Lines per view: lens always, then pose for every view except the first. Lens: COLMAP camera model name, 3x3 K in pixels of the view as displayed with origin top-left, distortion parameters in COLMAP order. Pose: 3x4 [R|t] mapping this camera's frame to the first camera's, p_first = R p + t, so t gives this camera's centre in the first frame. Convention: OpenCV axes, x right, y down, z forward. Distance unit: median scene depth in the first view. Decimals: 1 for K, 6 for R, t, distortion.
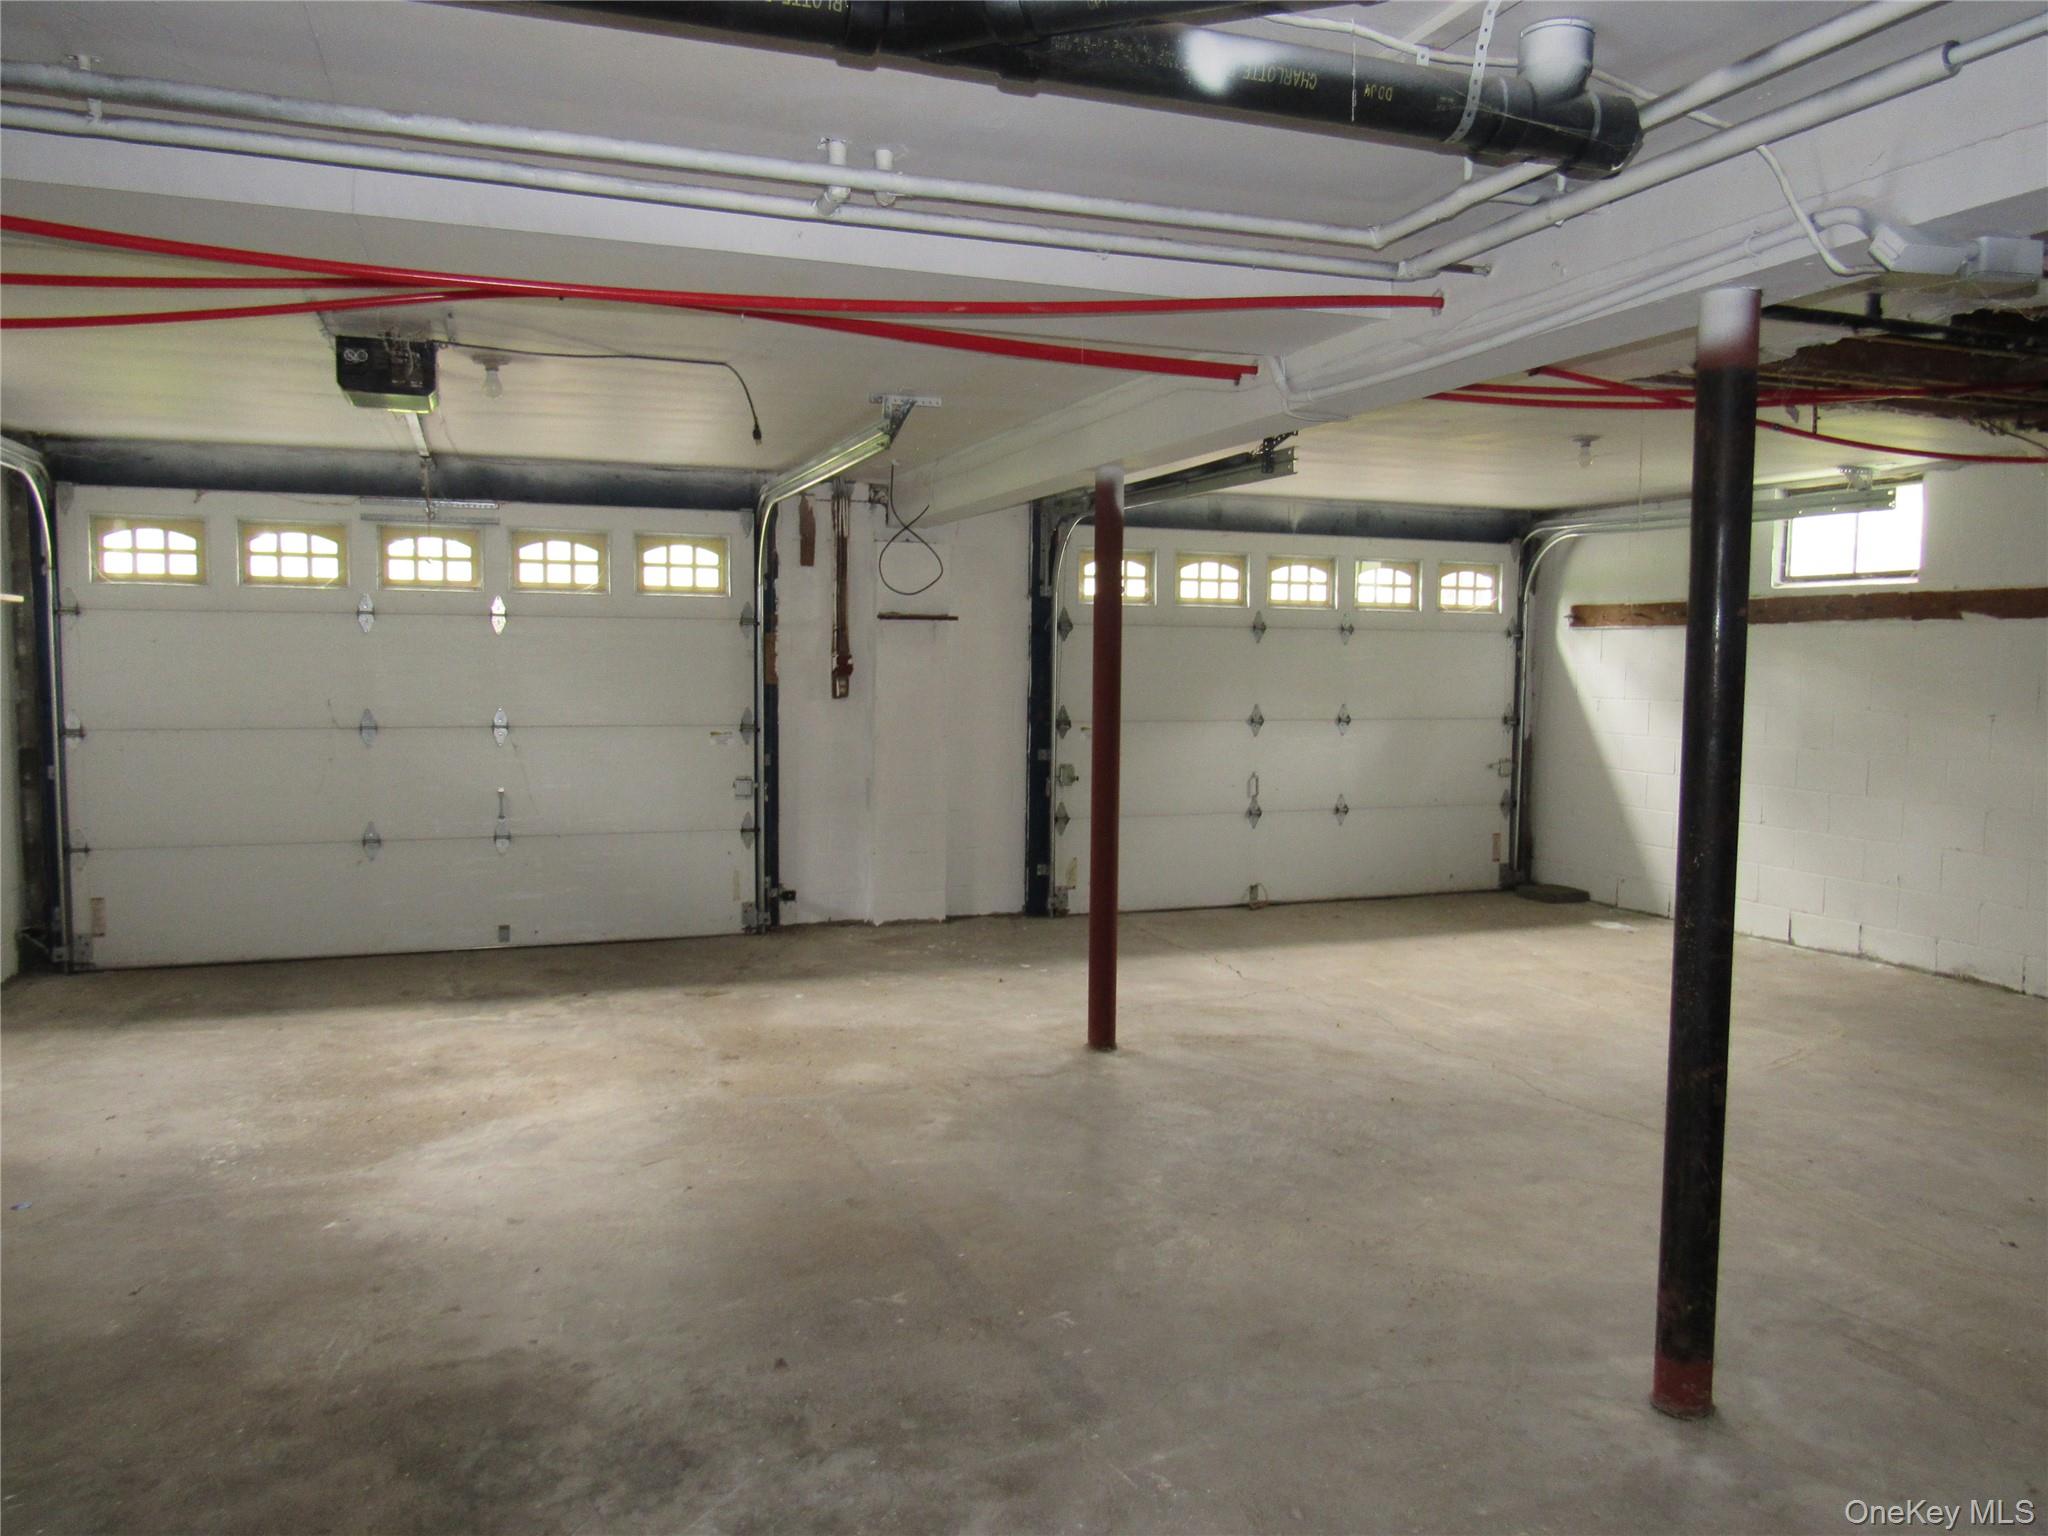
lens RADIAL K [[1462.0, 0, 998.1], [0, 1462.0, 758.8], [0, 0, 1]] dist [-0.031735, 0.012679]
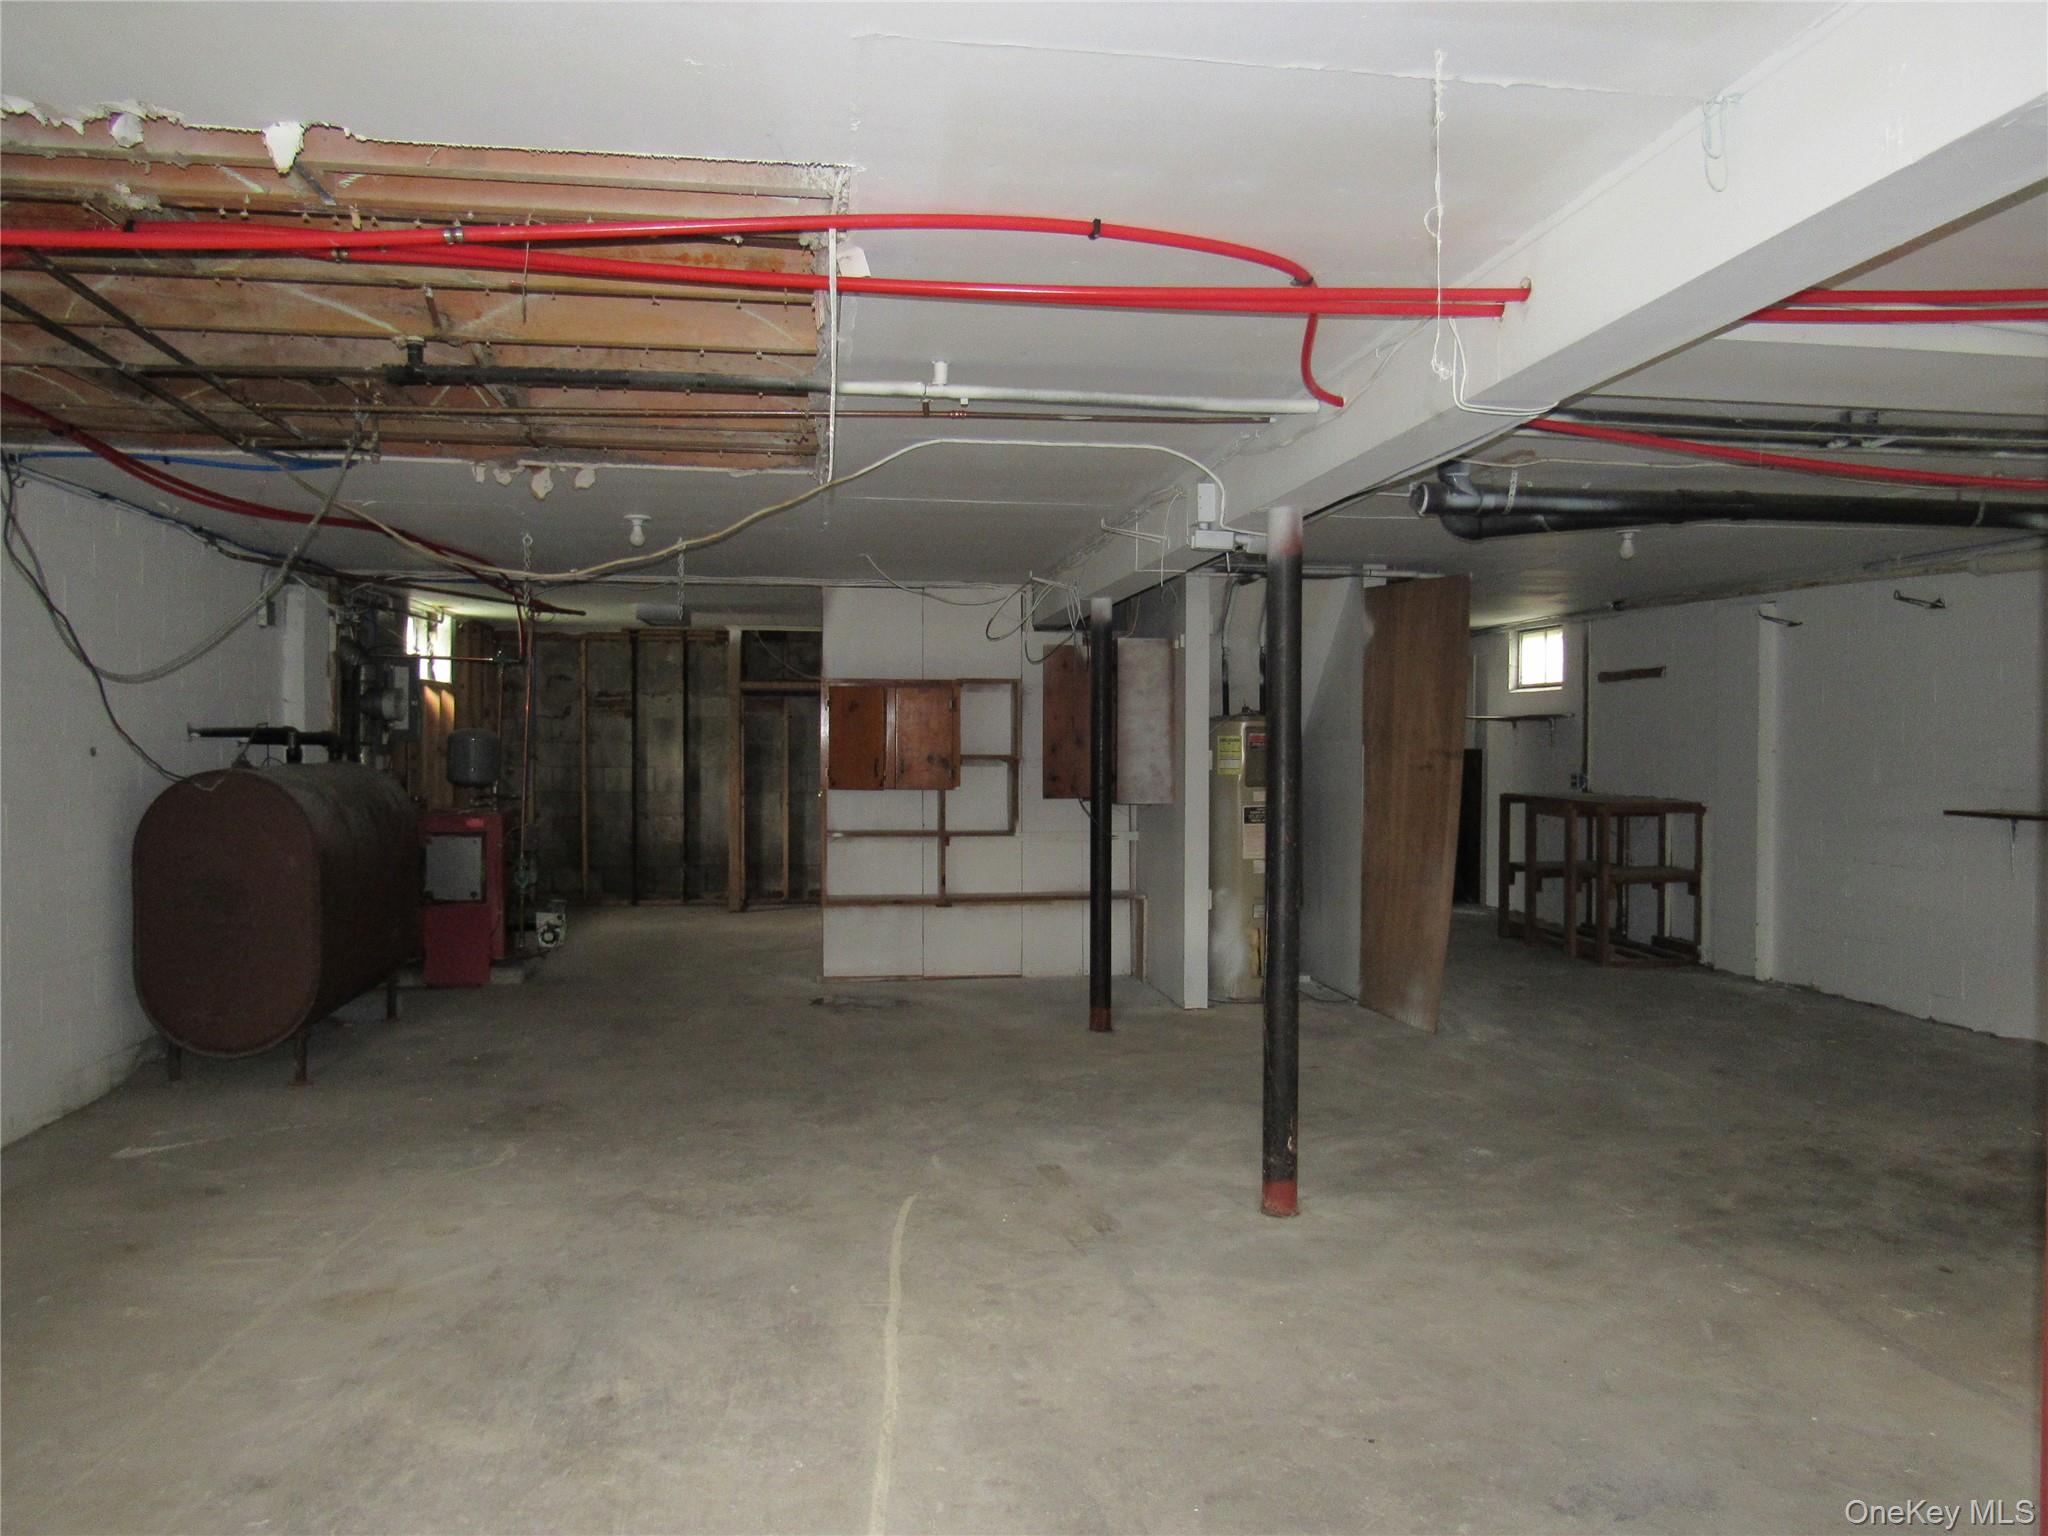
lens RADIAL K [[1462.0, 0, 1023.7], [0, 1462.0, 769.9], [0, 0, 1]] dist [-0.031735, 0.012679]
pose [[-0.981334, -0.012863, 0.191880, 0.184098], [0.004378, 0.996008, 0.089157, -0.069311], [-0.192261, 0.088333, -0.977360, 1.030327]]
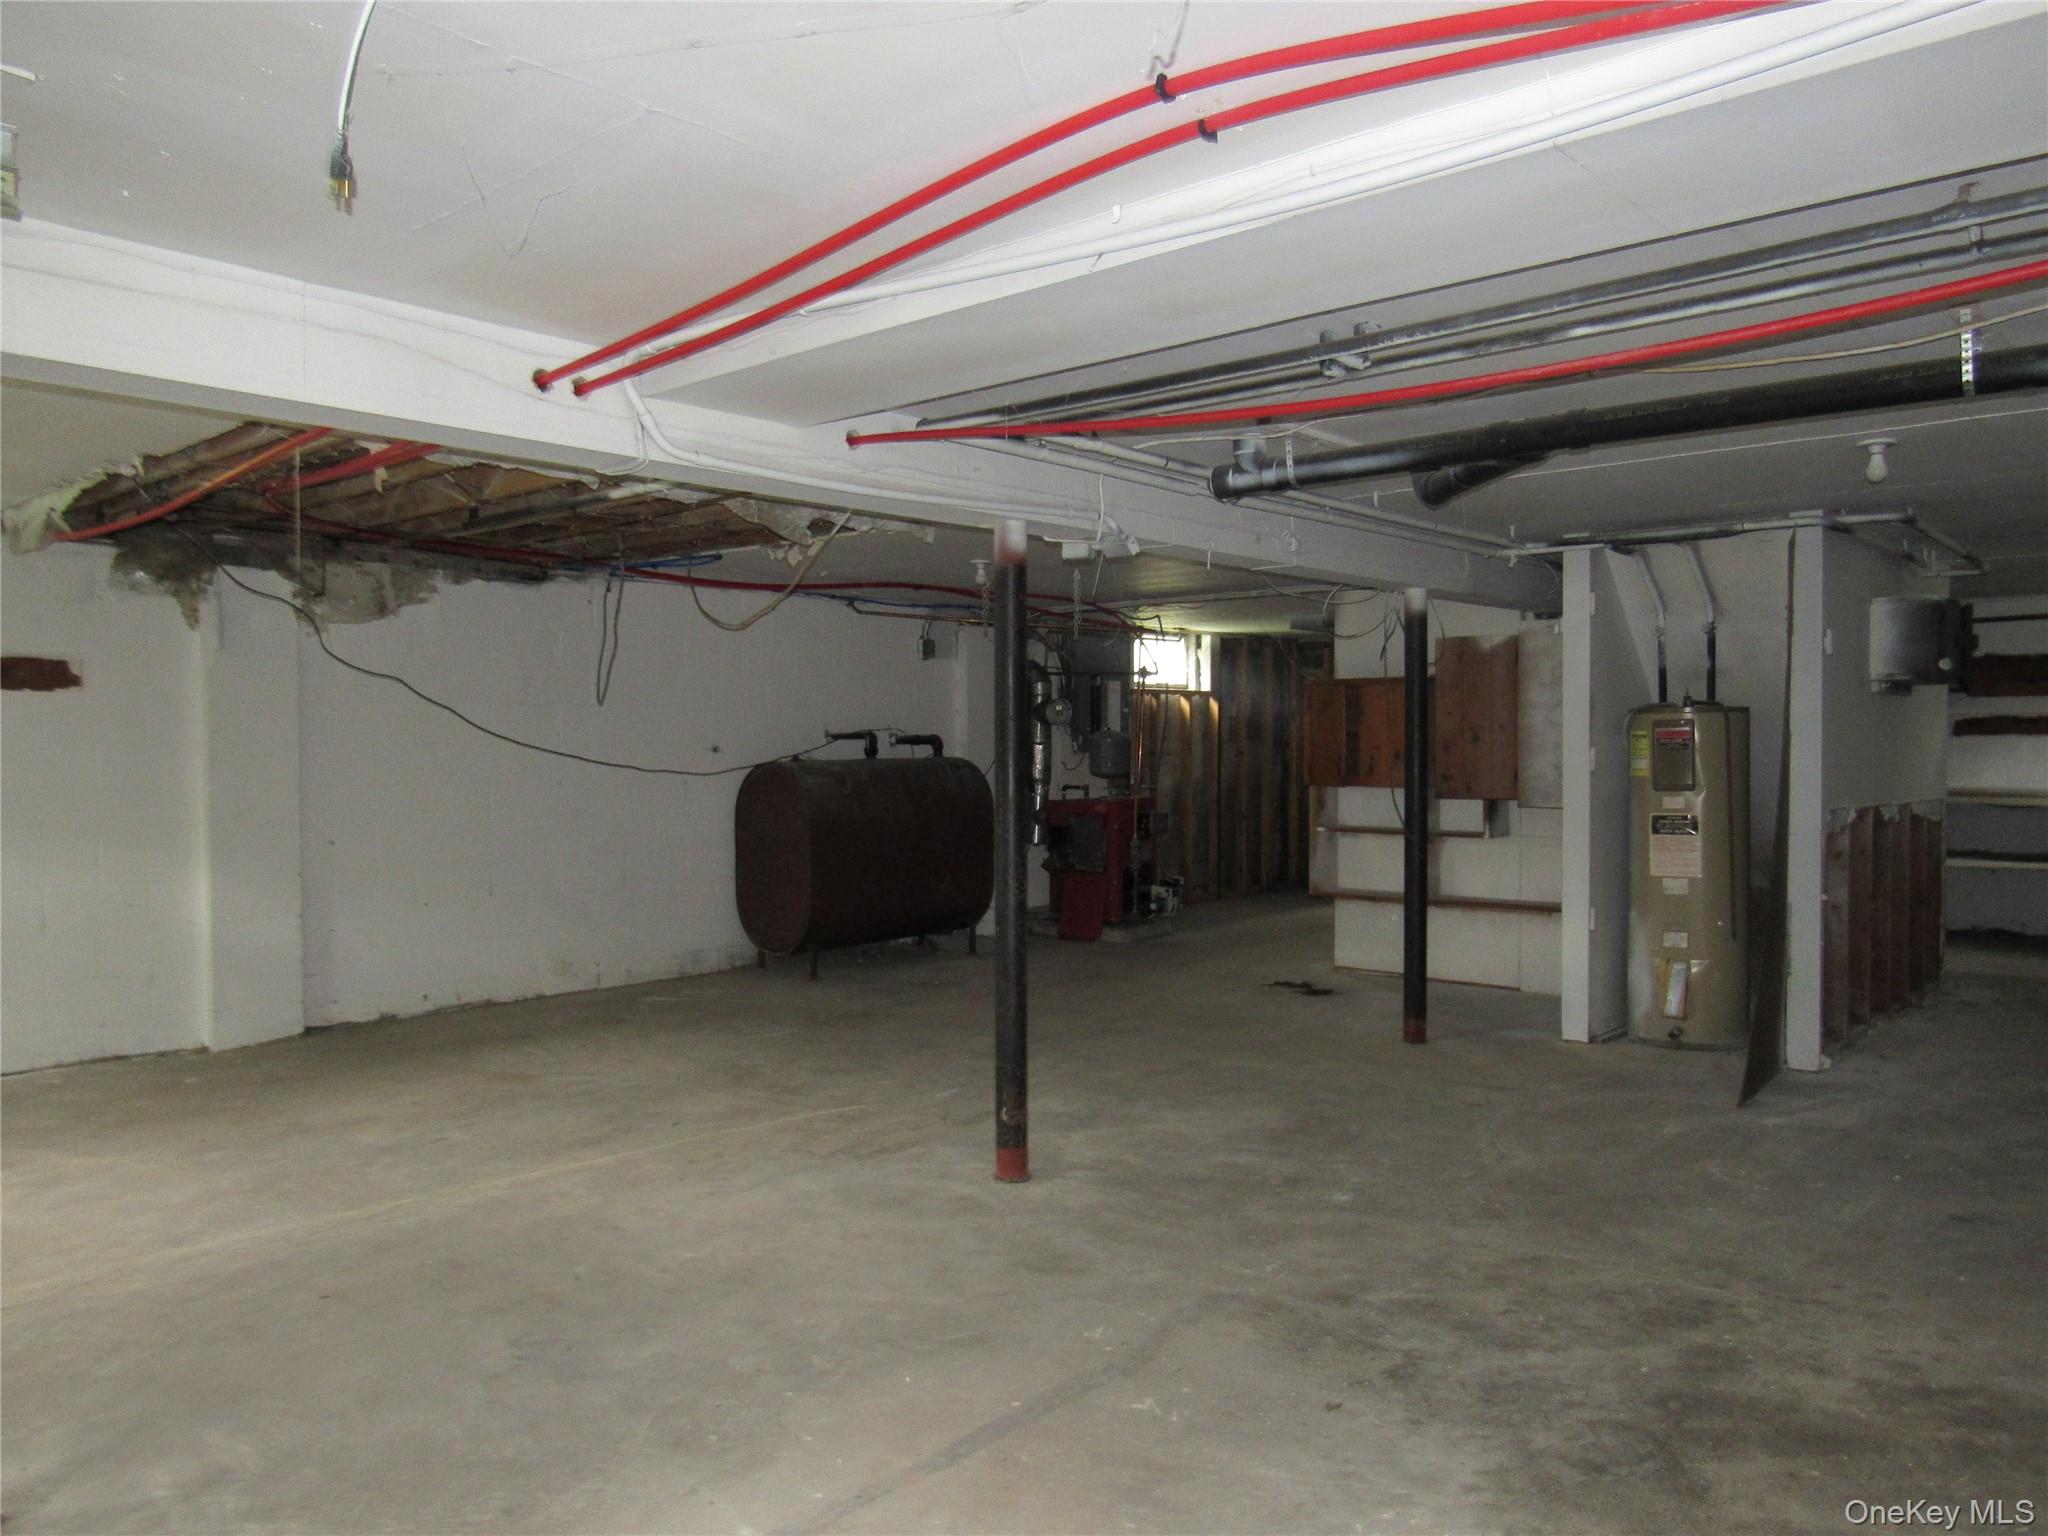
lens RADIAL K [[1462.0, 0, 1035.1], [0, 1462.0, 756.9], [0, 0, 1]] dist [-0.031735, 0.012679]
pose [[-0.480213, -0.015148, 0.877021, -0.409718], [0.061015, 0.996852, 0.050627, -0.050206], [-0.875027, 0.077823, -0.477777, 0.704421]]
